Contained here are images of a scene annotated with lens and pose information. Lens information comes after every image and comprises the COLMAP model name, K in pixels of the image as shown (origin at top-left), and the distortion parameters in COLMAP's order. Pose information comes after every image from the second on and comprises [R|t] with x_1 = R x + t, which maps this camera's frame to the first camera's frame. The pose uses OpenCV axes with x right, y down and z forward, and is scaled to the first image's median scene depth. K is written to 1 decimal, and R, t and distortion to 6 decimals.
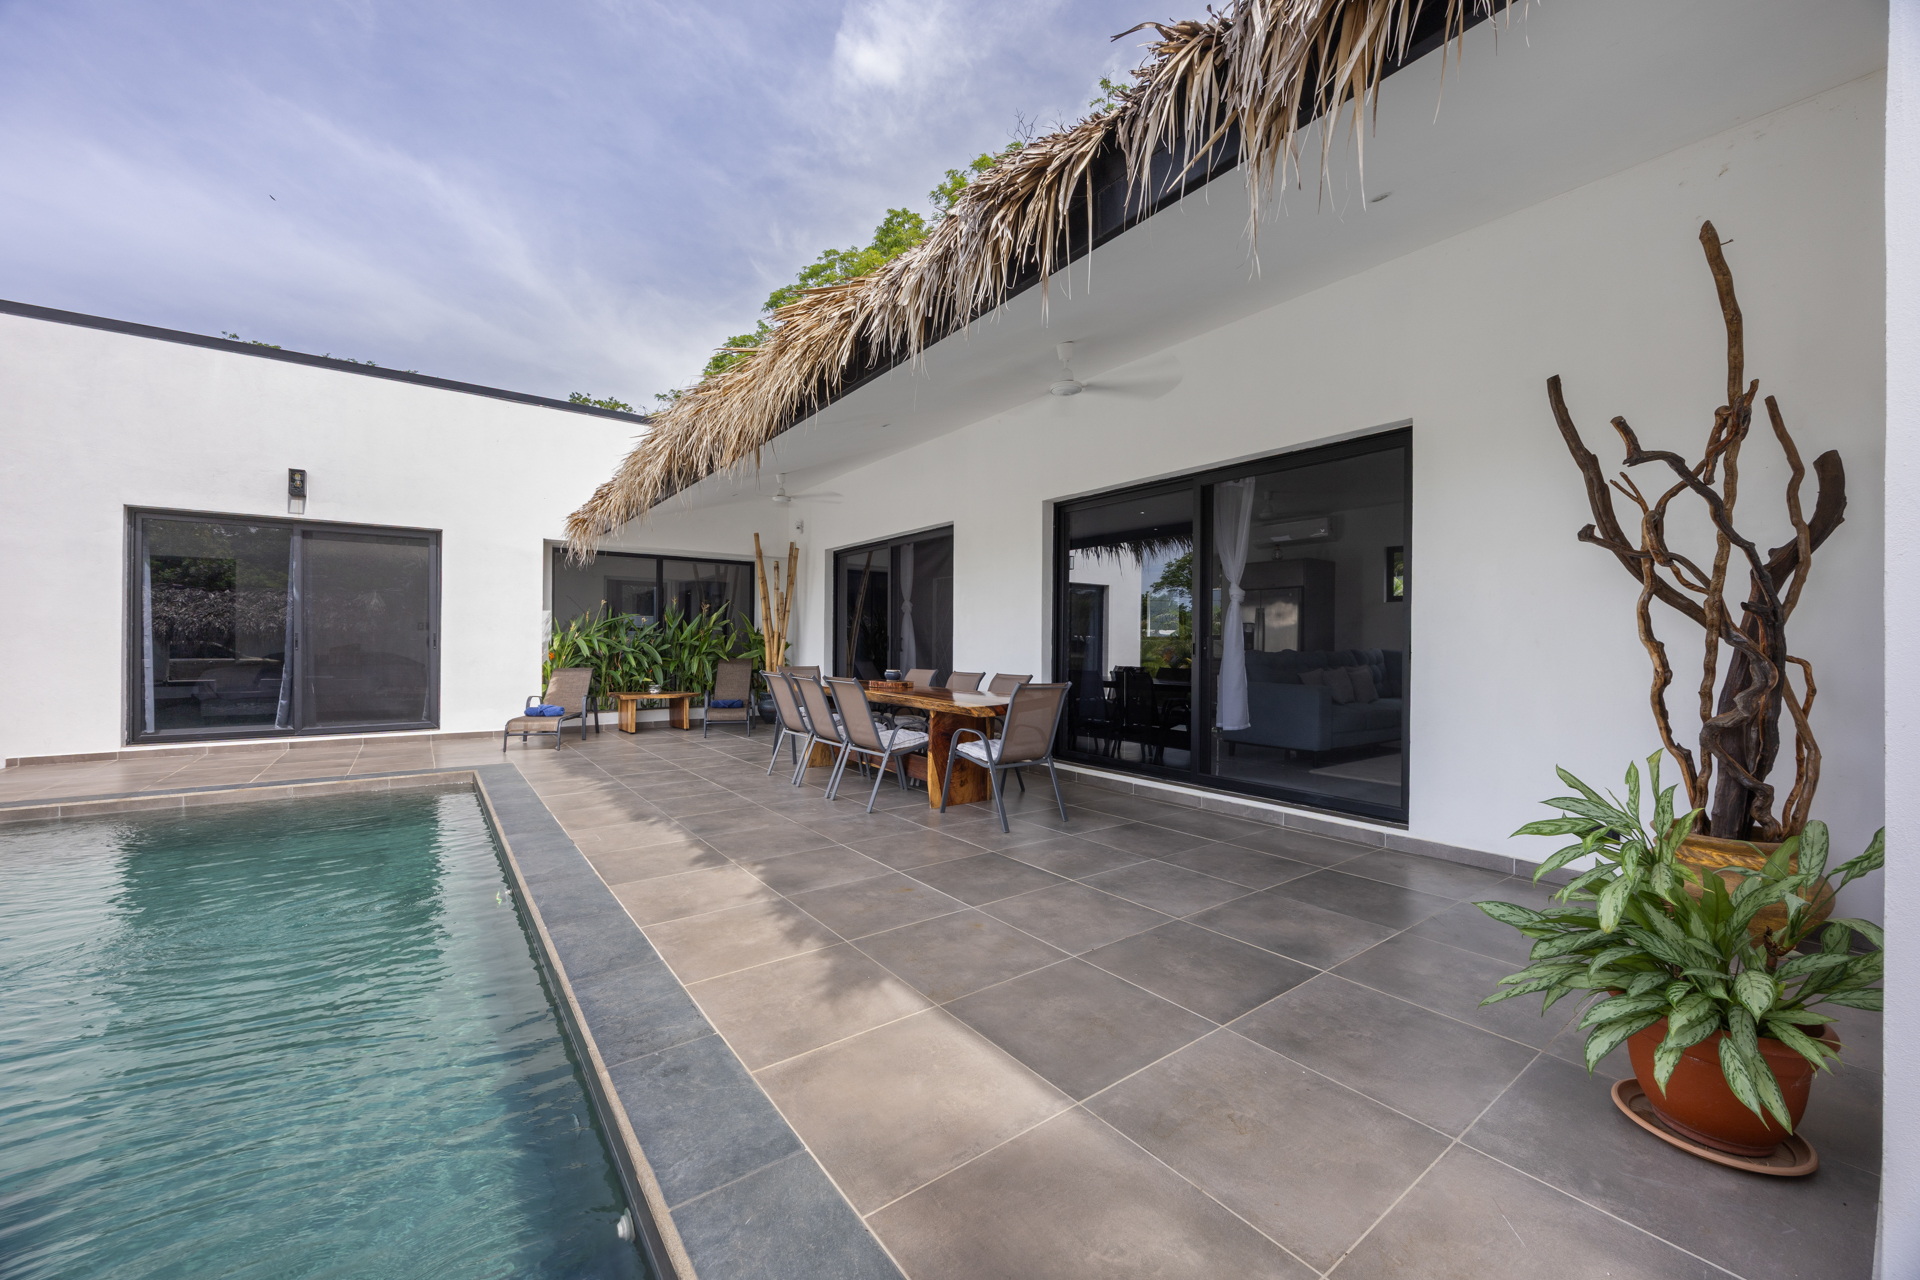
lens RADIAL K [[739.6, 0, 955.2], [0, 739.6, 641.5], [0, 0, 1]] dist [-0.000980, -0.000234]
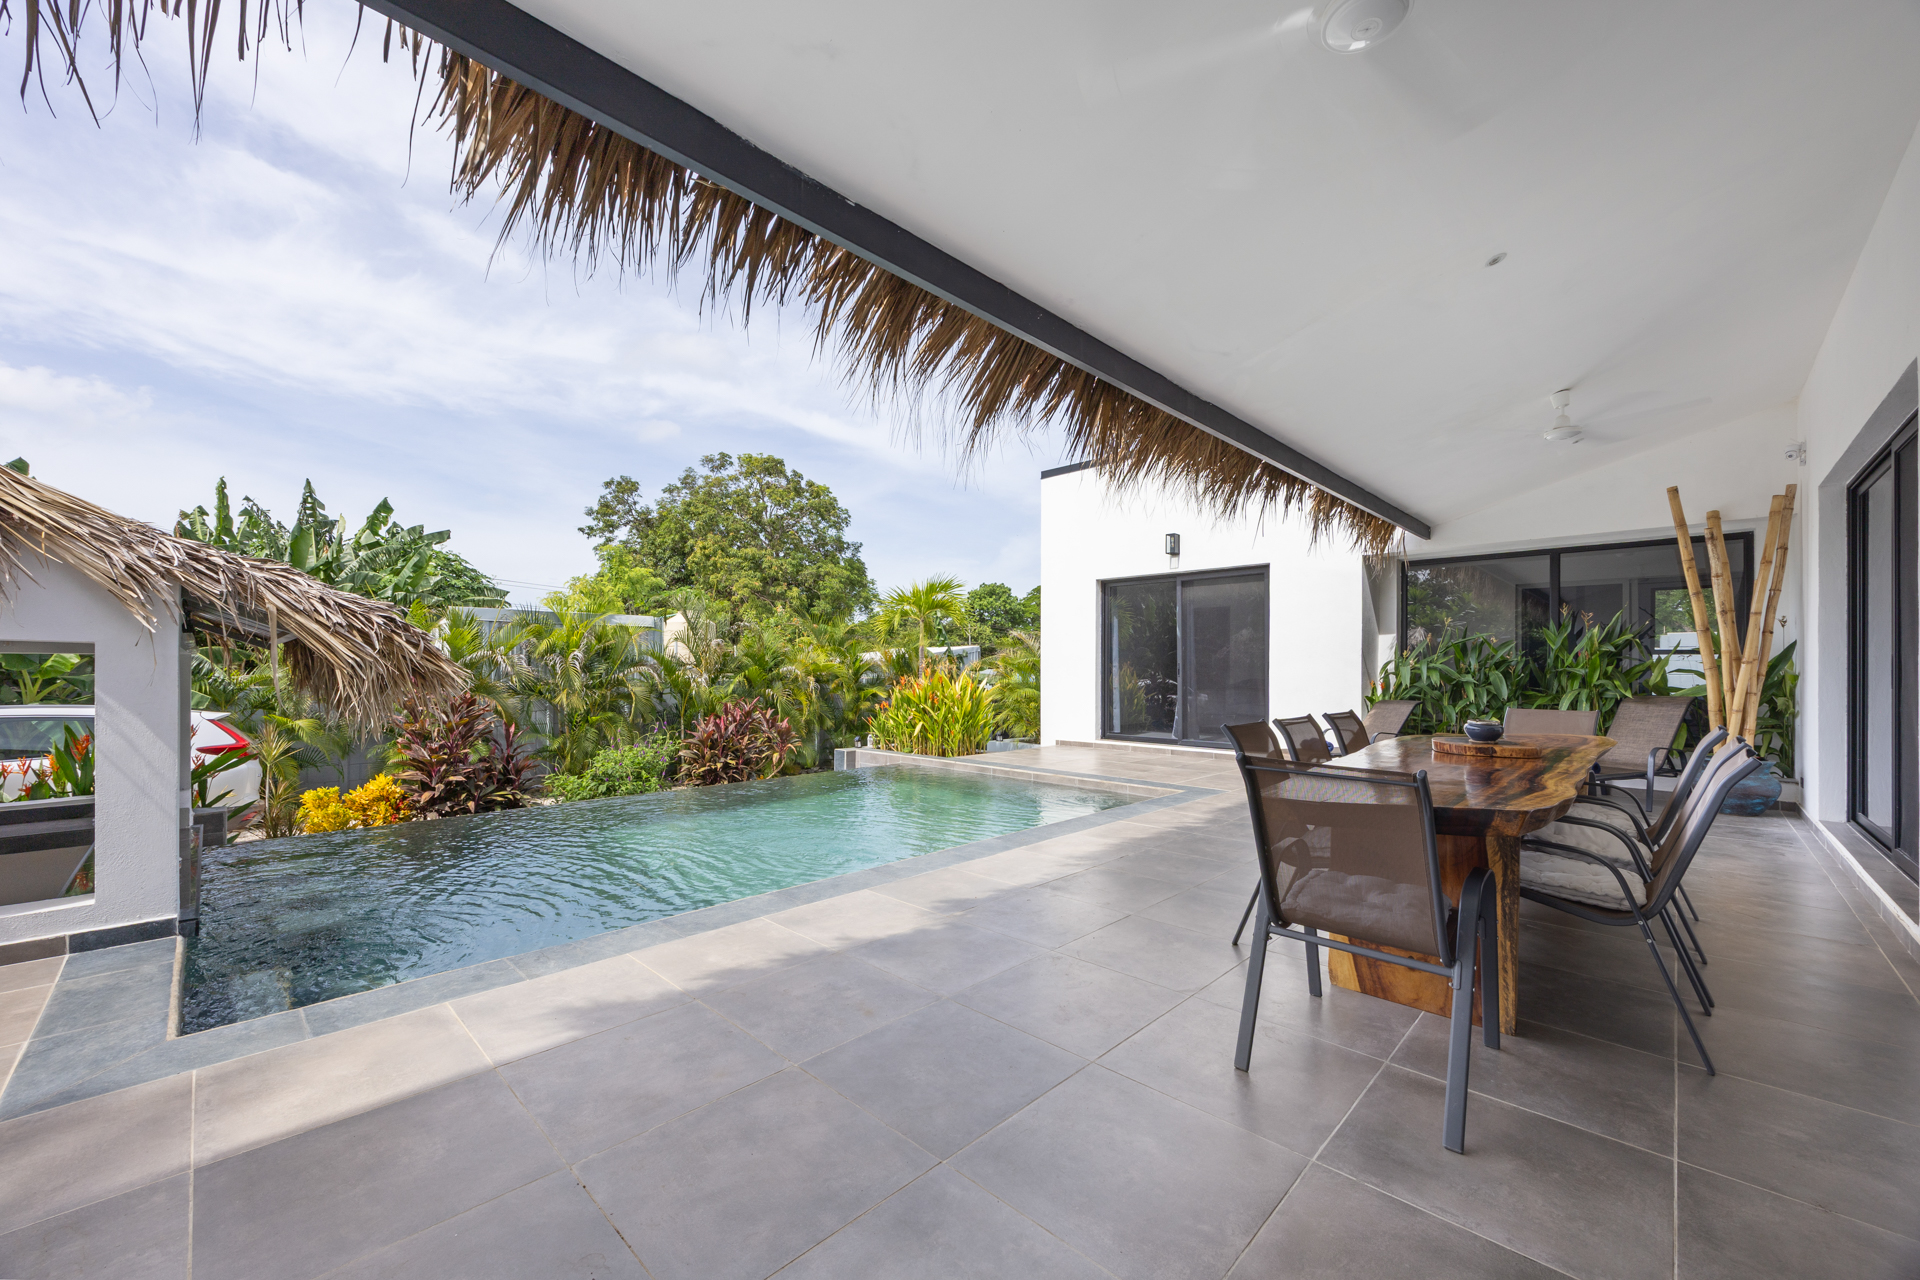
lens RADIAL K [[739.6, 0, 948.3], [0, 739.6, 647.7], [0, 0, 1]] dist [-0.000980, -0.000234]
pose [[0.161919, -0.030251, -0.986340, 0.651335], [0.000668, 0.999533, -0.030546, 0.002249], [0.986804, 0.004287, 0.161863, 0.931005]]
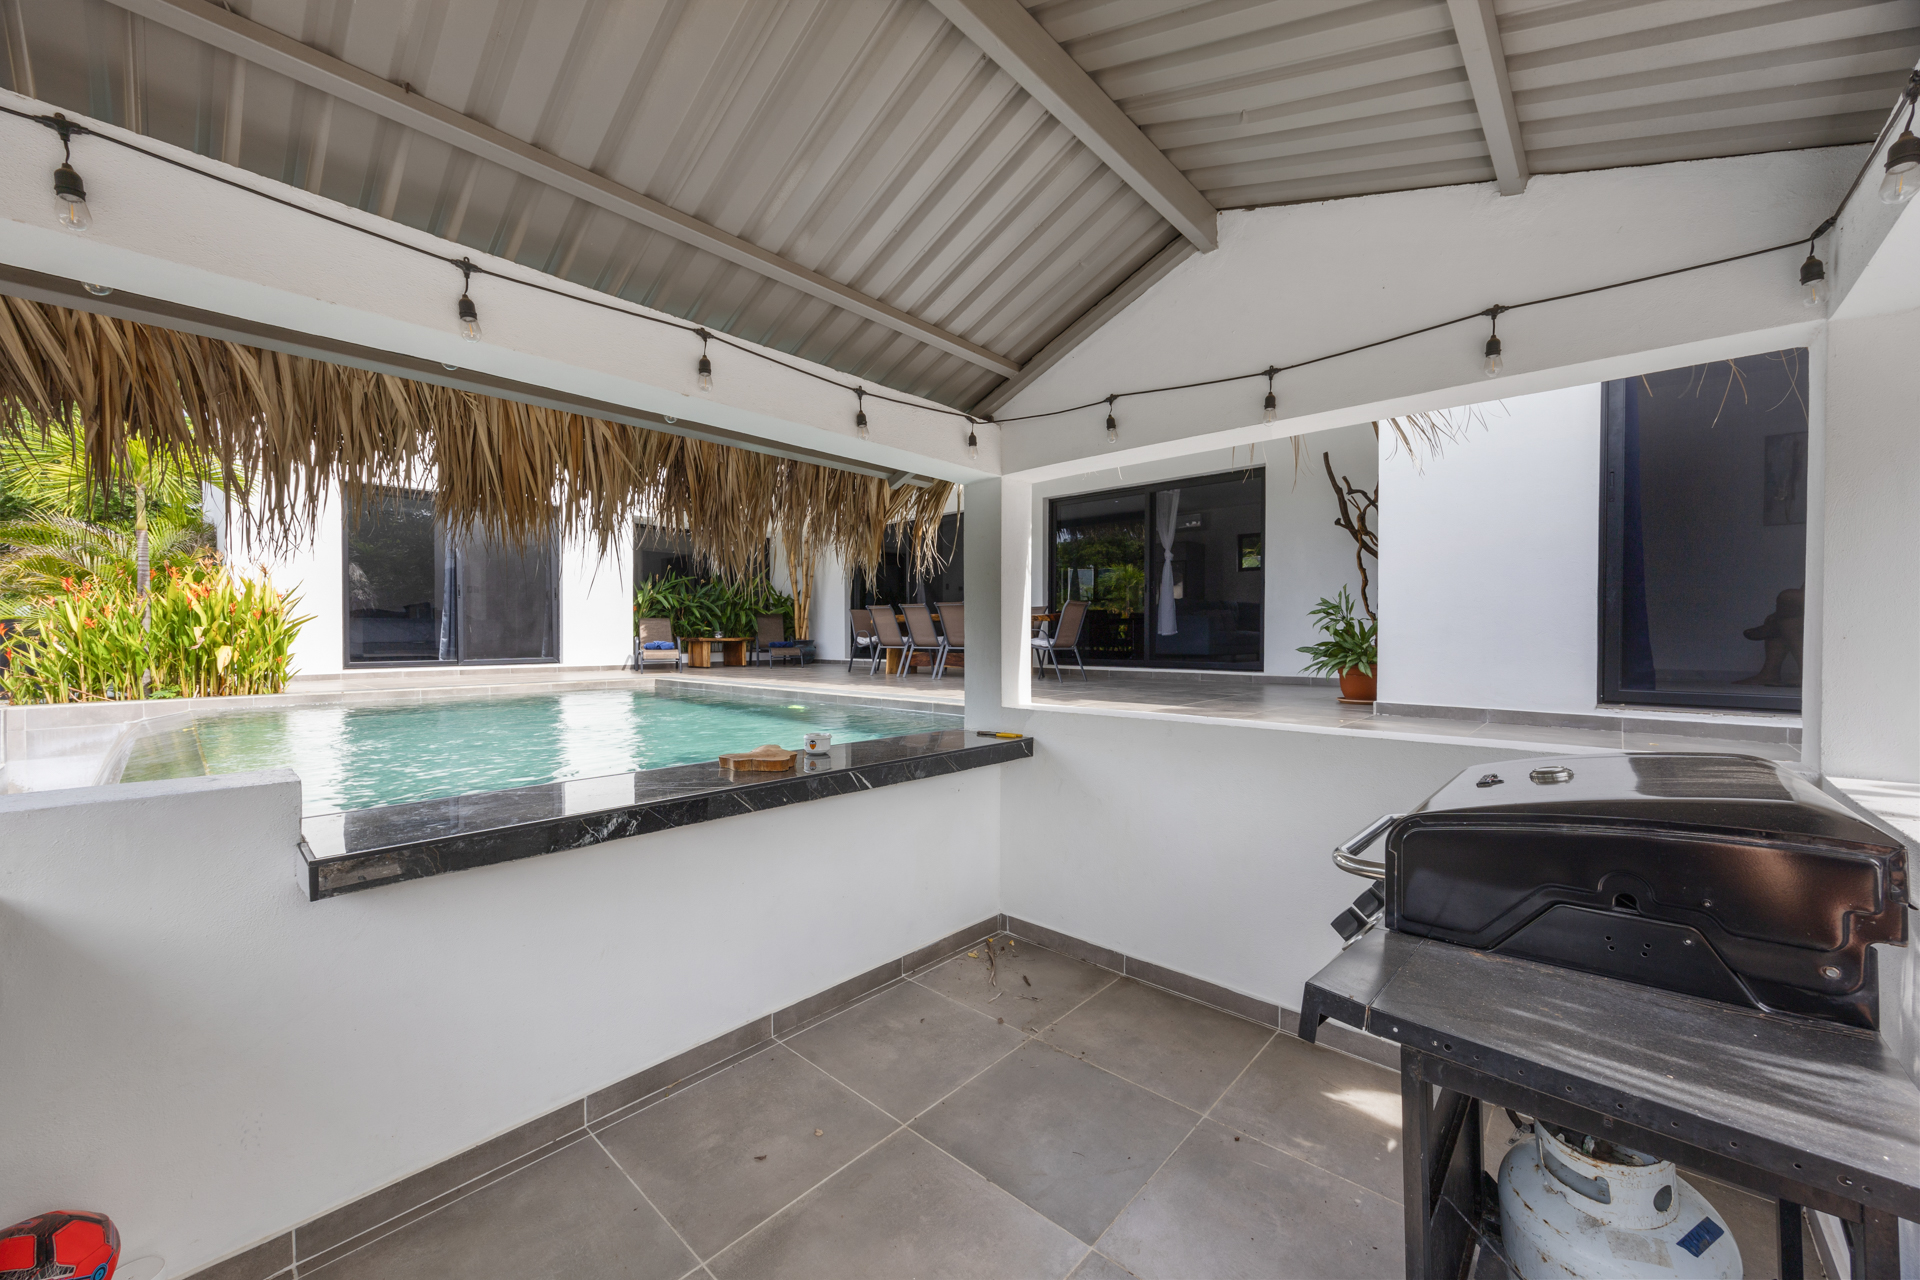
lens RADIAL K [[739.6, 0, 955.7], [0, 739.6, 641.7], [0, 0, 1]] dist [-0.000980, -0.000234]
pose [[0.982230, -0.007793, 0.187520, -0.664593], [0.005349, 0.999894, 0.013535, 0.167688], [-0.187605, -0.012292, 0.982168, -0.923708]]
